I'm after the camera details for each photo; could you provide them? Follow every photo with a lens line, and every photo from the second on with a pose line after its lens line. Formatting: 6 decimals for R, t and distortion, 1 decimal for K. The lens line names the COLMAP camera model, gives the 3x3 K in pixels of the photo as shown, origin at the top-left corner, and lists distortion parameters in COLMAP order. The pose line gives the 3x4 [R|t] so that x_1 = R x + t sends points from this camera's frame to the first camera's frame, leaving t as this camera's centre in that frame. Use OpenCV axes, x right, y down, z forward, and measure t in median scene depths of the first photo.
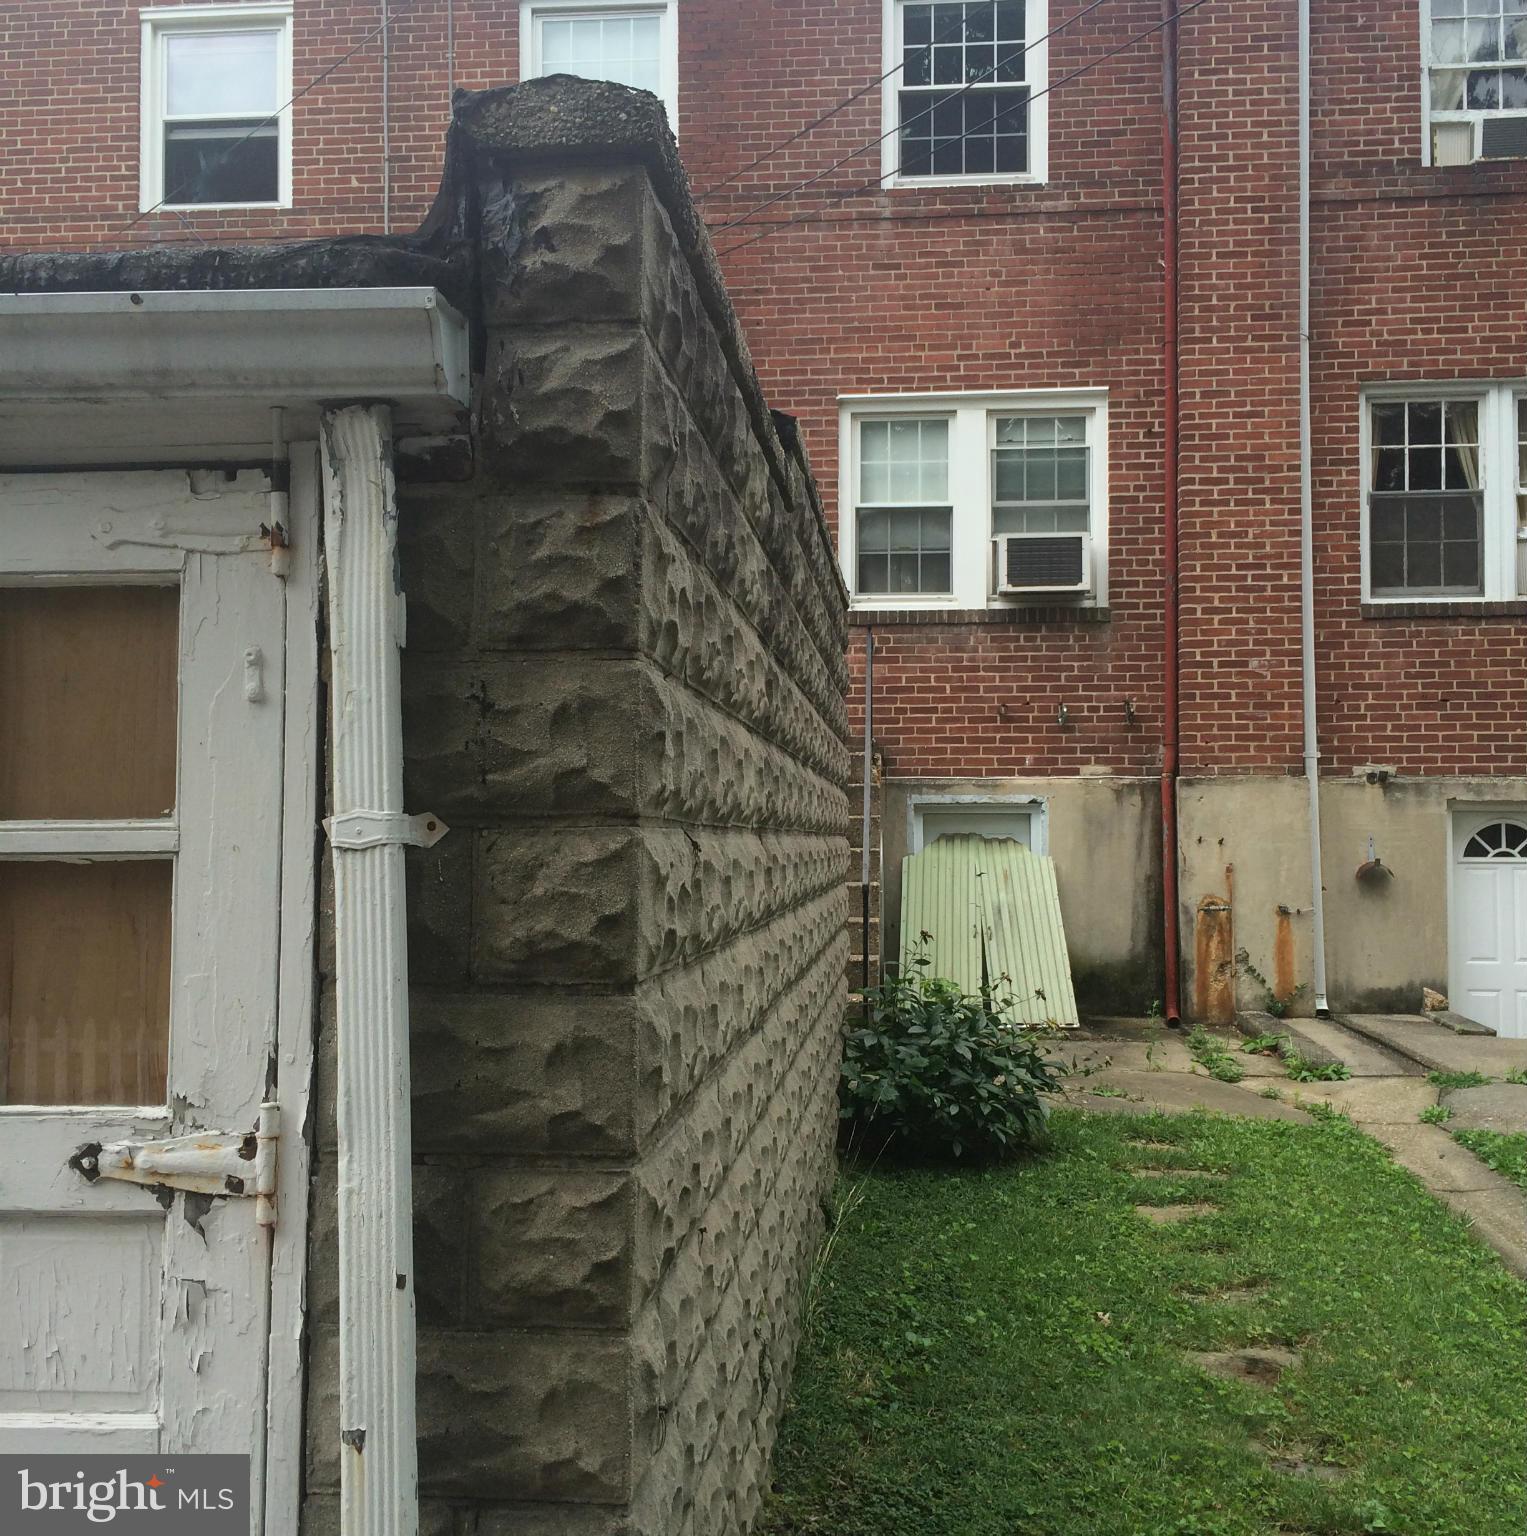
lens RADIAL K [[1649.8, 0, 758.8], [0, 1649.8, 732.3], [0, 0, 1]] dist [0.045030, 0.000000]
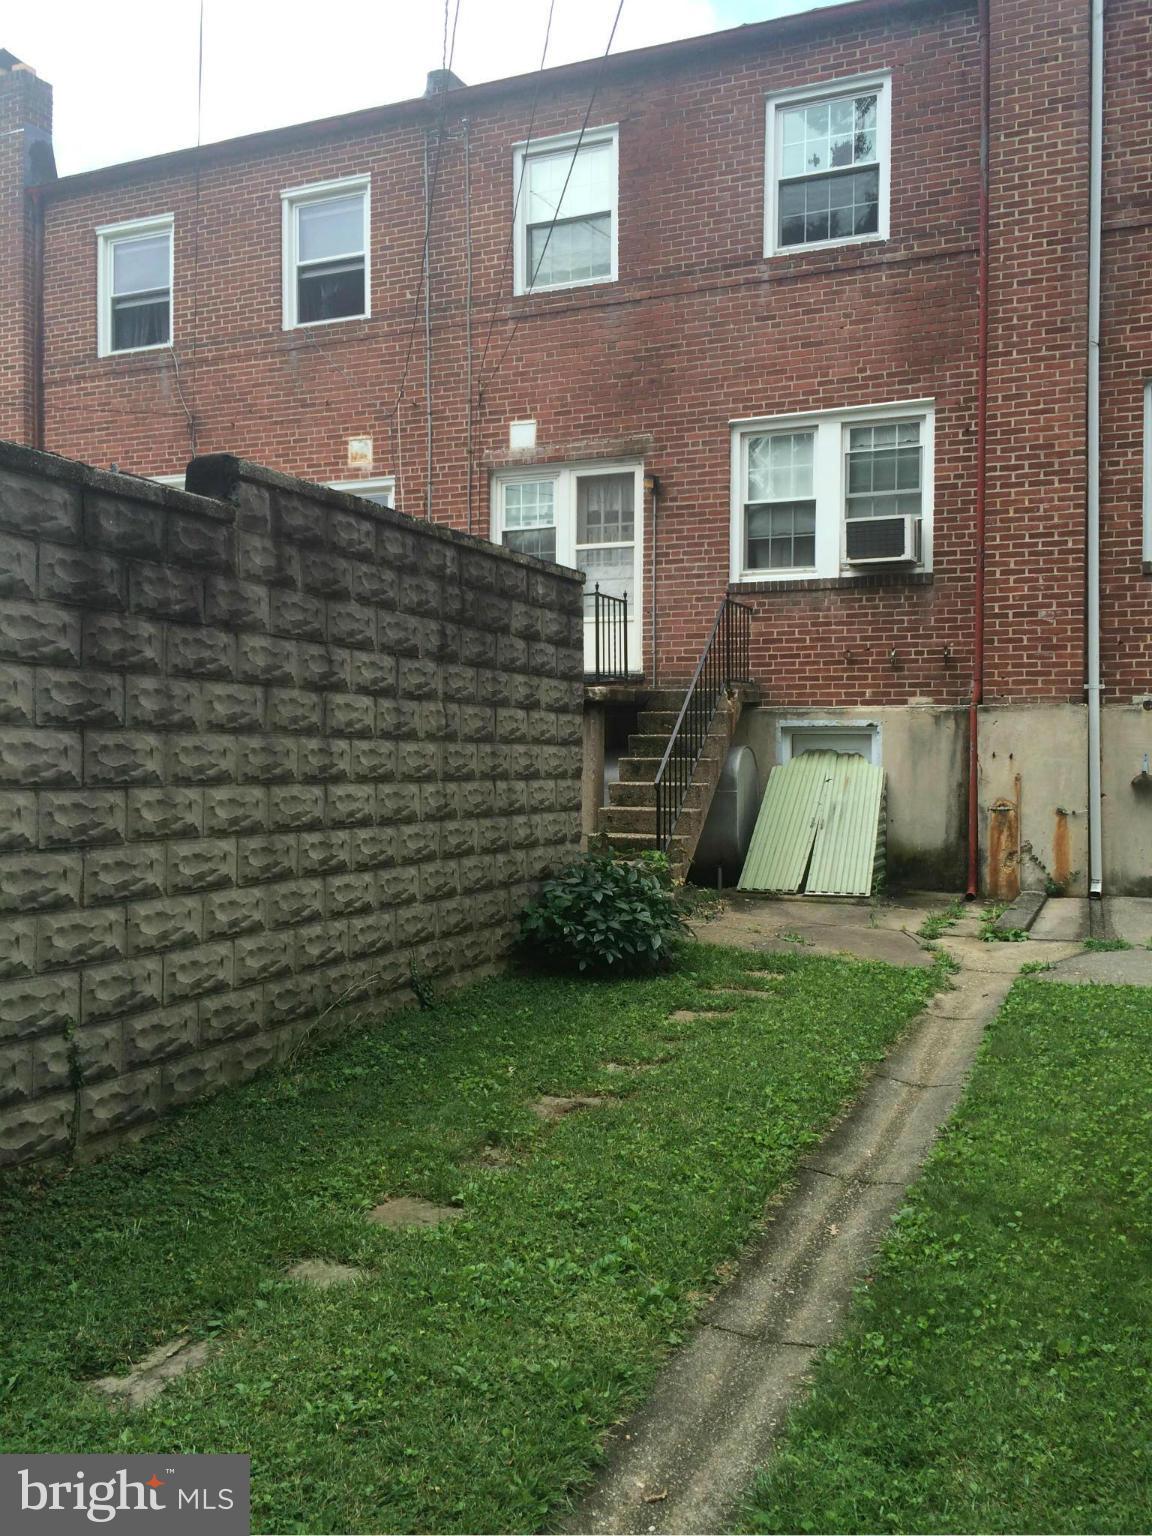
lens RADIAL K [[1268.5, 0, 561.3], [0, 1268.5, 721.2], [0, 0, 1]] dist [0.077141, -0.086778]
pose [[0.951670, -0.001985, -0.307116, 0.245675], [0.013051, 0.999337, 0.033981, 0.001710], [0.306845, -0.036346, 0.951065, -0.027777]]
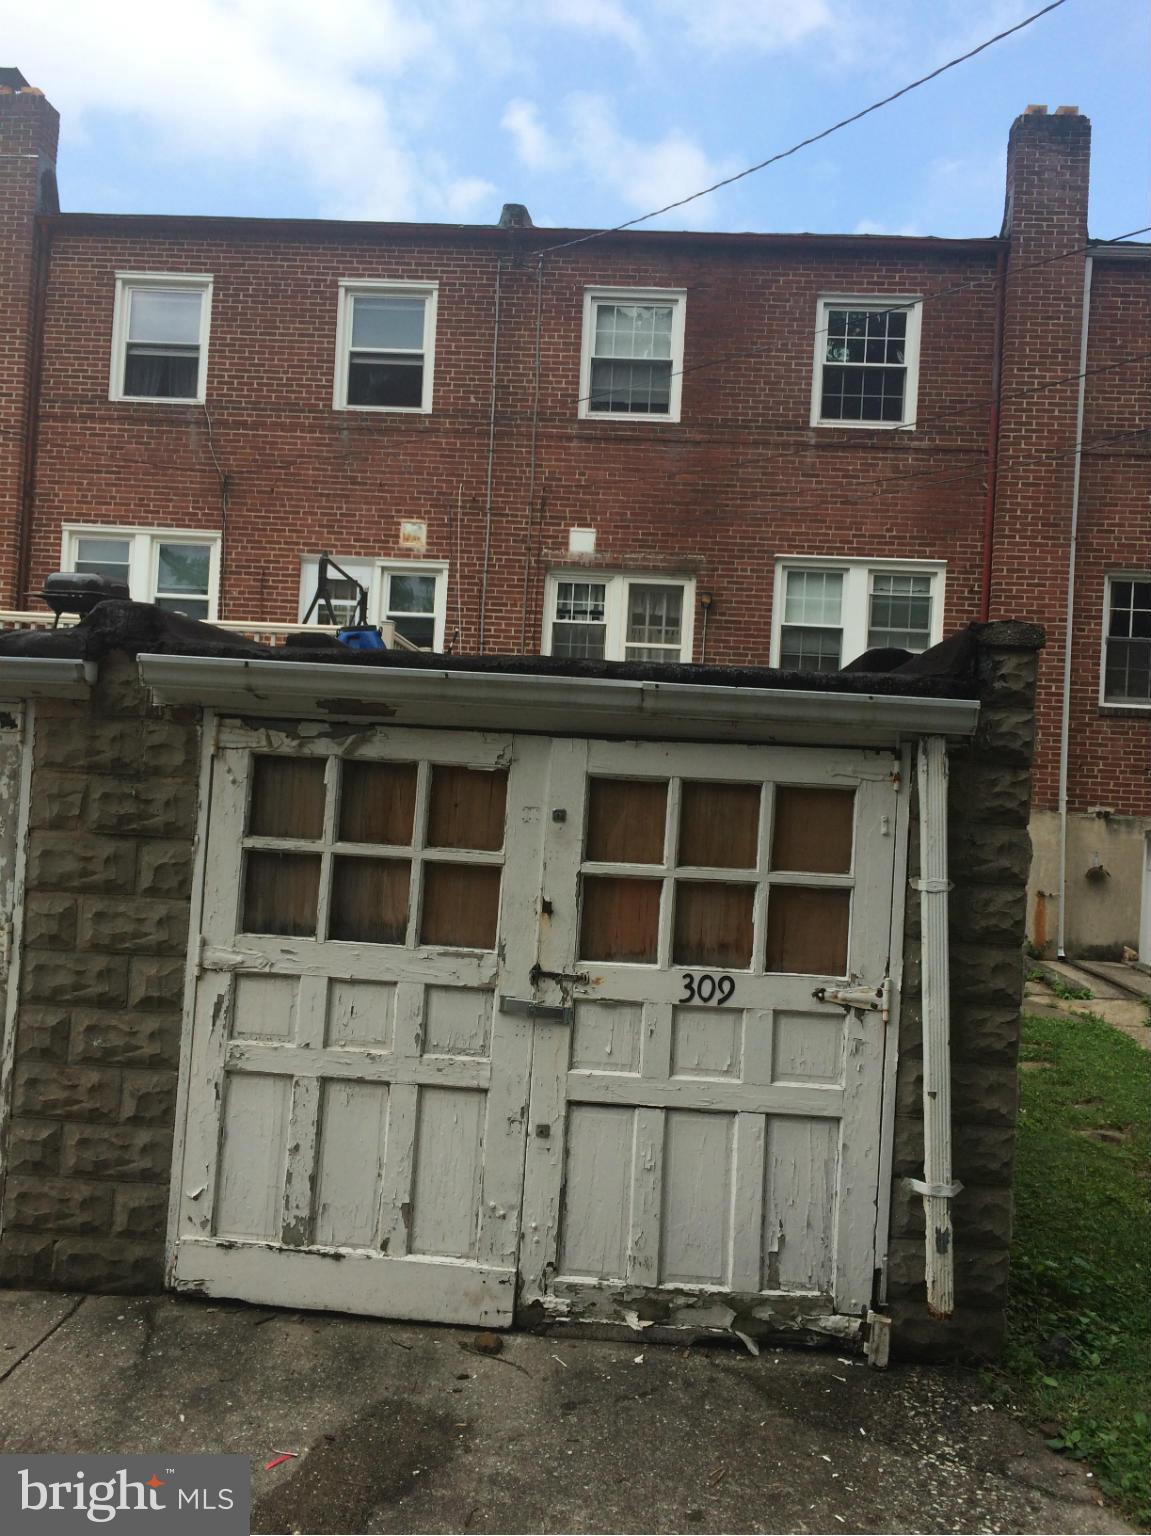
lens RADIAL K [[1215.0, 0, 583.1], [0, 1215.0, 737.9], [0, 0, 1]] dist [0.051936, -0.008454]
pose [[0.998303, 0.057118, 0.011329, -0.147076], [-0.057235, 0.998308, 0.010303, -0.030308], [-0.010722, -0.010934, 0.999883, -0.182793]]
